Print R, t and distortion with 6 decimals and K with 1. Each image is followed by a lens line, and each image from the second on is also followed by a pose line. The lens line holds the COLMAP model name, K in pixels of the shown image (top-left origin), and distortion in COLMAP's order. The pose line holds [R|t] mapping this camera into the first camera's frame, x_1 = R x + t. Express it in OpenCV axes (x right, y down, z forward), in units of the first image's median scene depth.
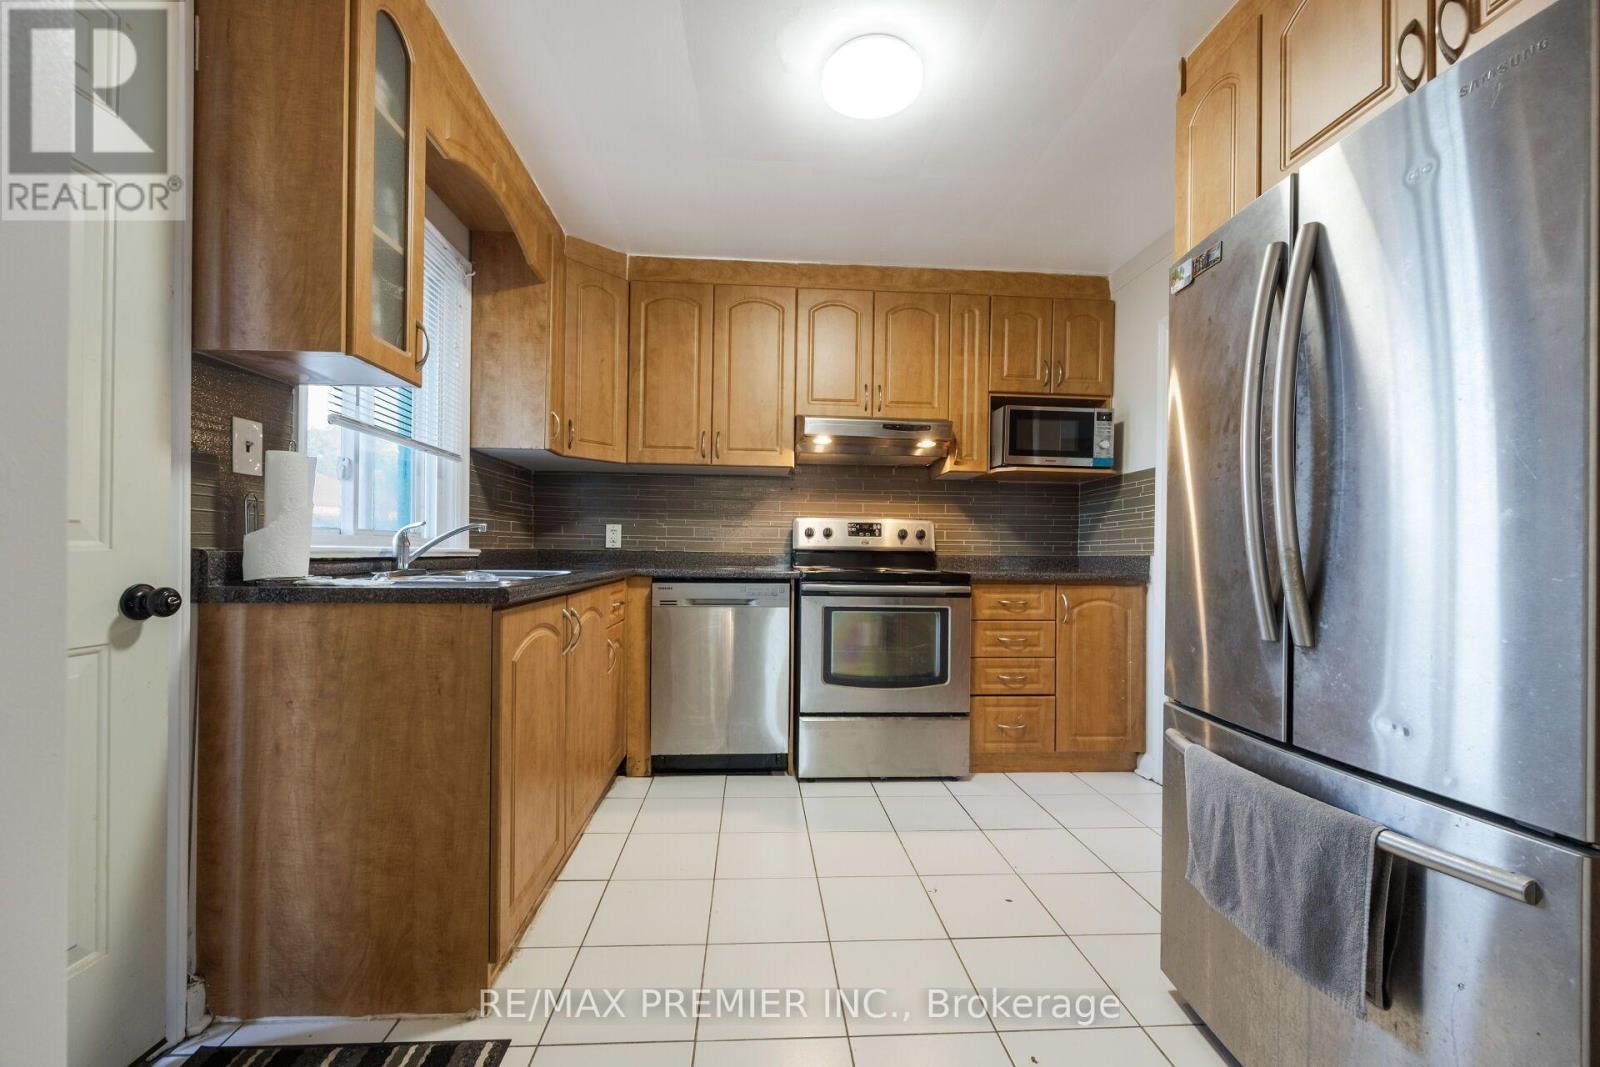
lens RADIAL K [[636.8, 0, 800.6], [0, 636.8, 580.3], [0, 0, 1]] dist [0.000367, 0.001888]
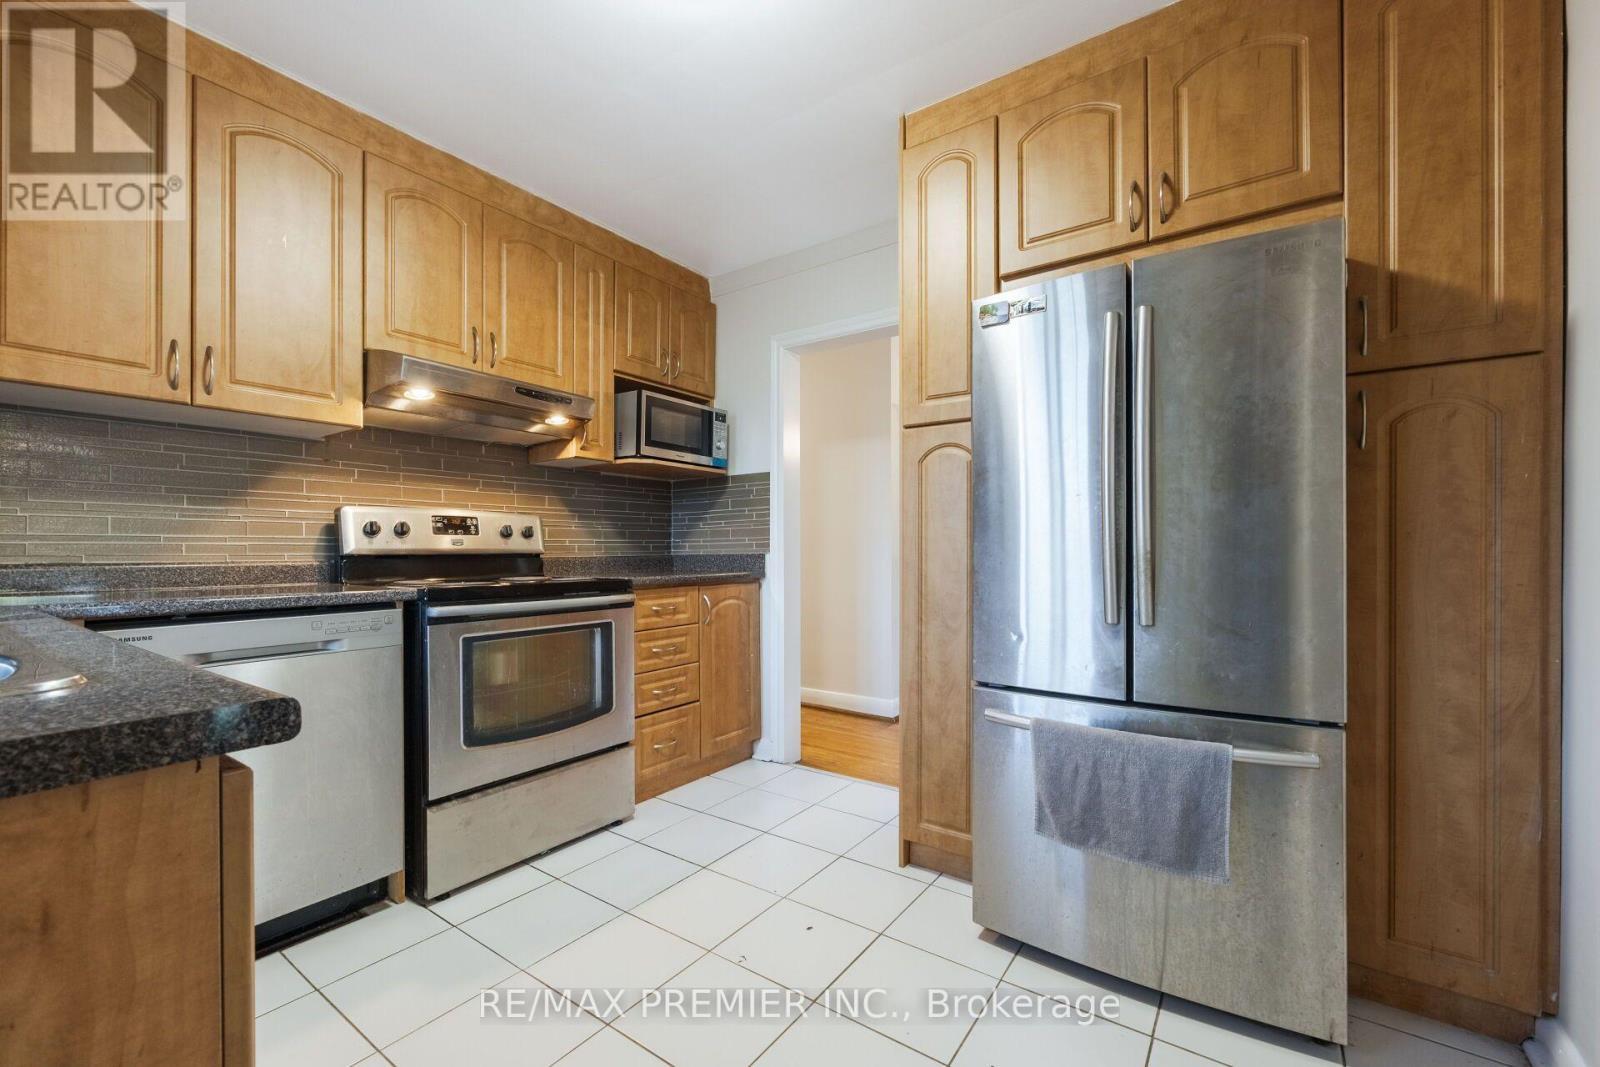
lens RADIAL K [[649.7, 0, 808.6], [0, 649.7, 571.6], [0, 0, 1]] dist [-0.000386, -0.000093]
pose [[0.632891, -0.042326, 0.773083, -0.246826], [0.047135, 0.998759, 0.016094, -0.022117], [-0.772805, 0.026253, 0.634100, 0.244700]]
